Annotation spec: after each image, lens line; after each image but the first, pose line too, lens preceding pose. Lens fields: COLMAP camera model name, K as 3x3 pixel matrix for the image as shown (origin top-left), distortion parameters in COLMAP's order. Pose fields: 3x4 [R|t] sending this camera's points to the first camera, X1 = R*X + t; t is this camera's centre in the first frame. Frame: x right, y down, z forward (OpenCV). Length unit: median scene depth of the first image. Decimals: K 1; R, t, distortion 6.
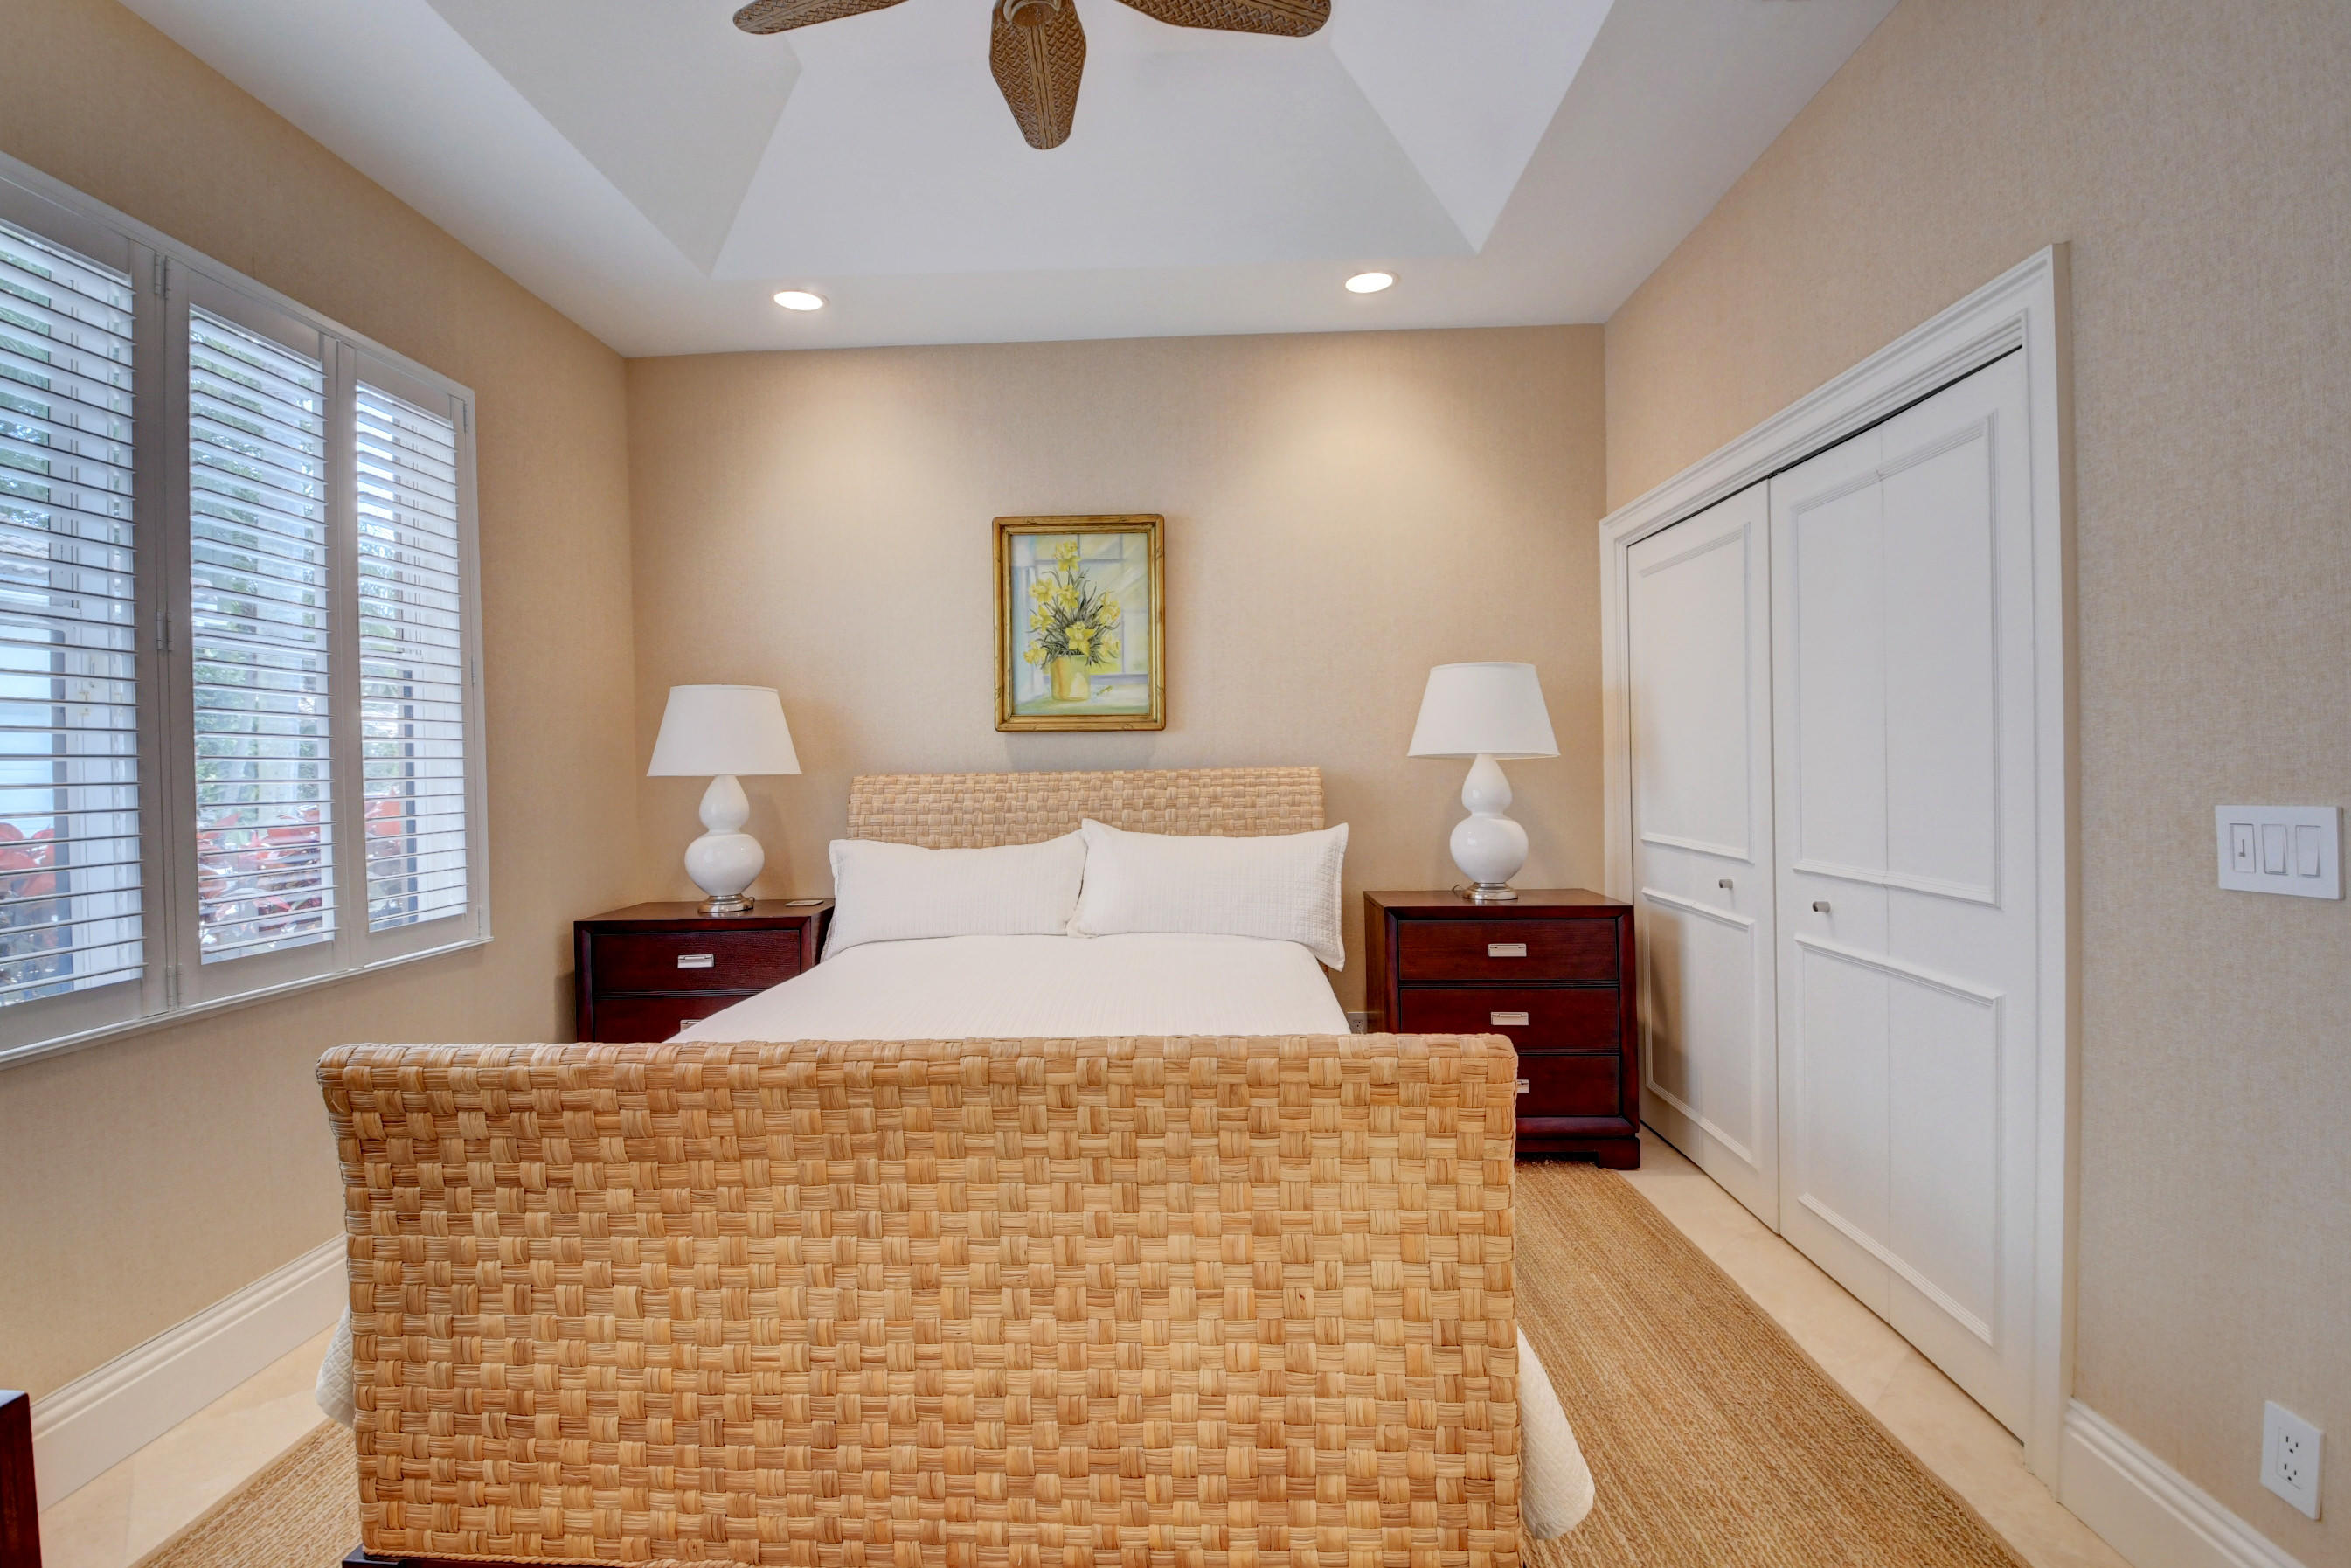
lens RADIAL K [[1033.3, 0, 1171.7], [0, 1033.3, 778.2], [0, 0, 1]] dist [0.022857, -0.033304]
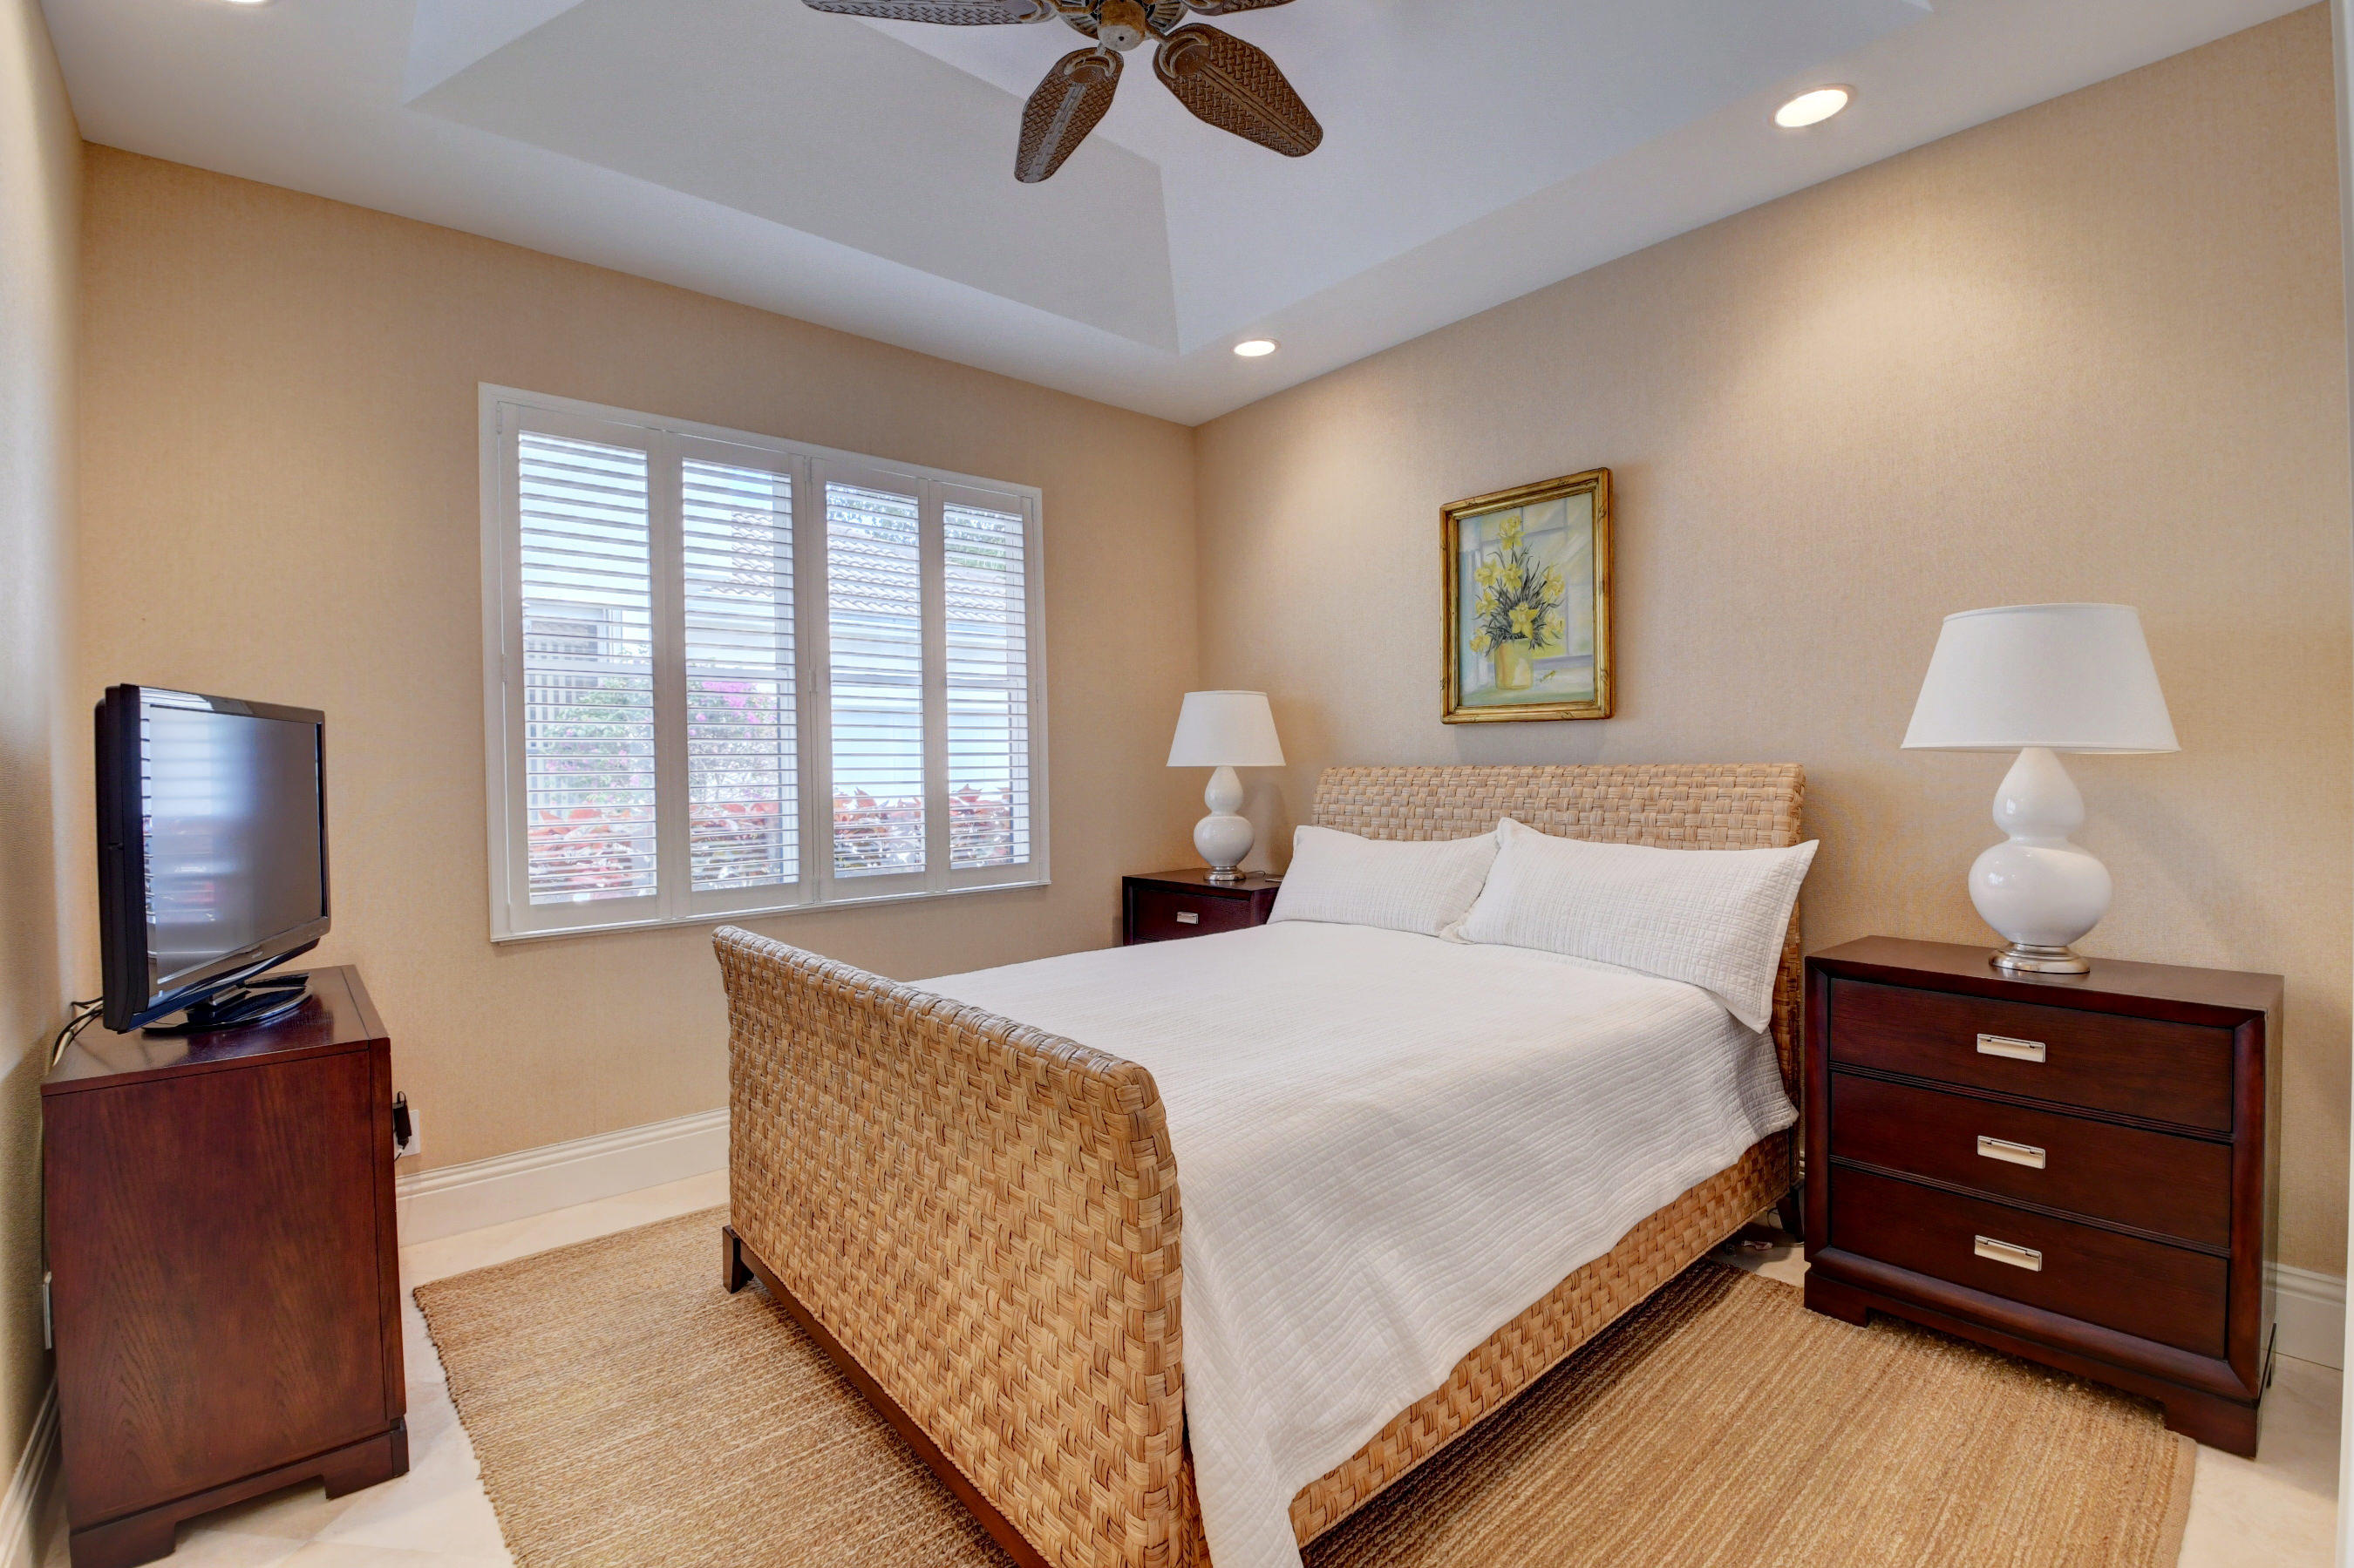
lens RADIAL K [[1034.5, 0, 1173.2], [0, 1034.5, 778.2], [0, 0, 1]] dist [0.022857, -0.033304]
pose [[0.675901, 0.019419, -0.736737, 0.395537], [-0.008336, 0.999790, 0.018705, -0.010397], [0.736945, -0.006501, 0.675921, 0.154688]]
